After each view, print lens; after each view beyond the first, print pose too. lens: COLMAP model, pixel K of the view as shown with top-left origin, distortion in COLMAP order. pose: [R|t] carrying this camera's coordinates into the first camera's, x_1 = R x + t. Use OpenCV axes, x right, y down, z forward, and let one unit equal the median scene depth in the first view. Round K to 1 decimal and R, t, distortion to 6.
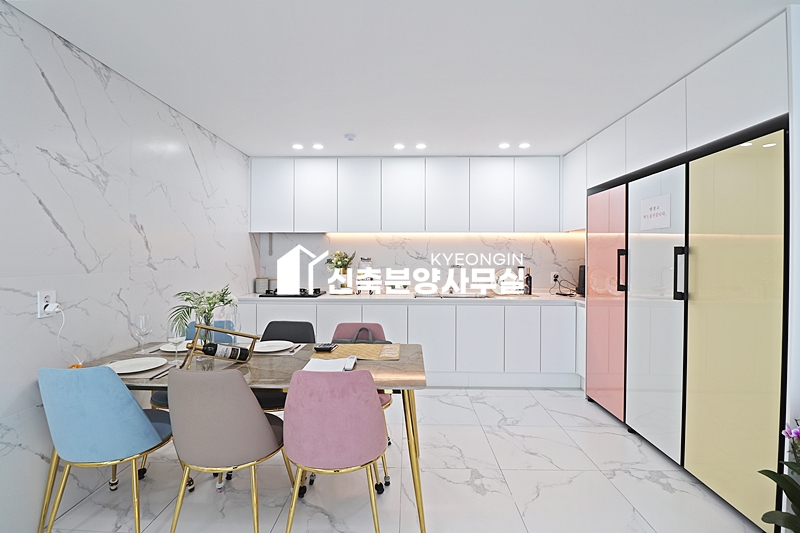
lens RADIAL K [[371.5, 0, 401.9], [0, 371.5, 263.2], [0, 0, 1]] dist [-0.009103, -0.009313]
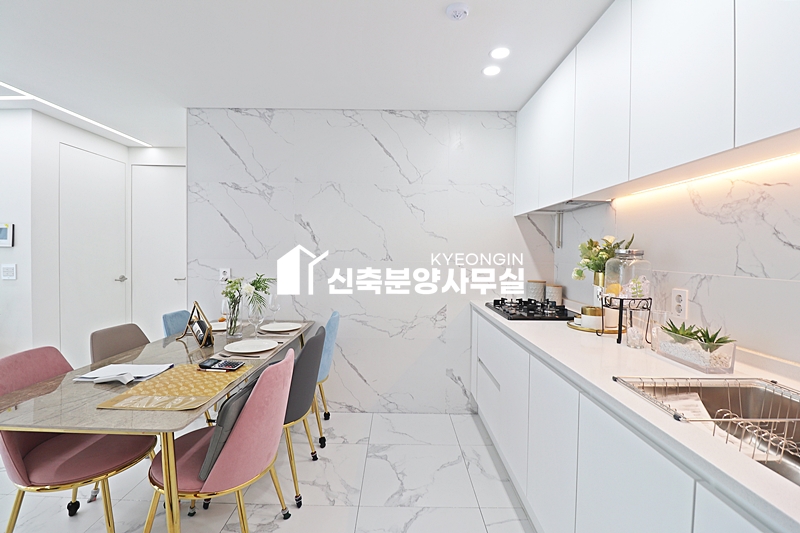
lens RADIAL K [[371.5, 0, 404.3], [0, 371.5, 259.3], [0, 0, 1]] dist [-0.009103, -0.009313]
pose [[0.023617, 0.017404, -0.999570, 0.546192], [-0.024458, 0.999559, 0.016826, -0.010178], [0.999422, 0.024050, 0.024032, 1.351888]]
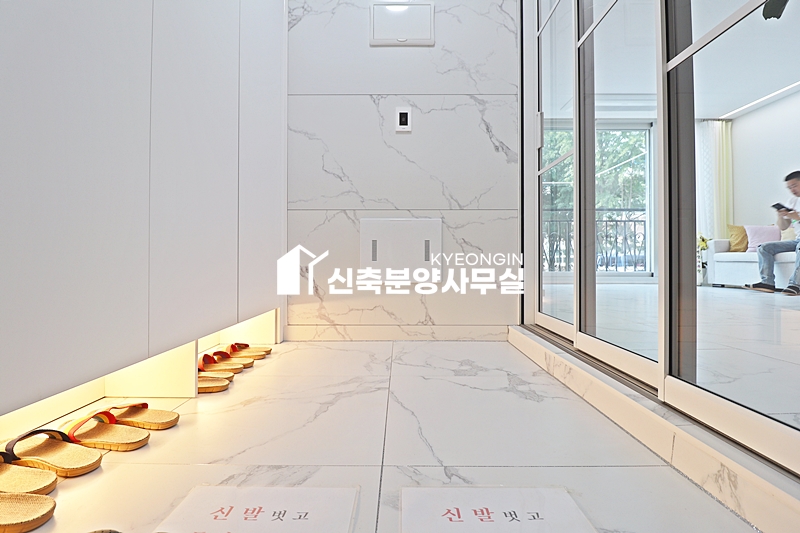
lens RADIAL K [[371.5, 0, 401.5], [0, 371.5, 246.9], [0, 0, 1]] dist [-0.009103, -0.009313]
pose [[0.016354, -0.002968, -0.999862, 0.115796], [-0.018090, 0.999831, -0.003264, -0.155156], [0.999703, 0.018141, 0.016298, 1.249630]]
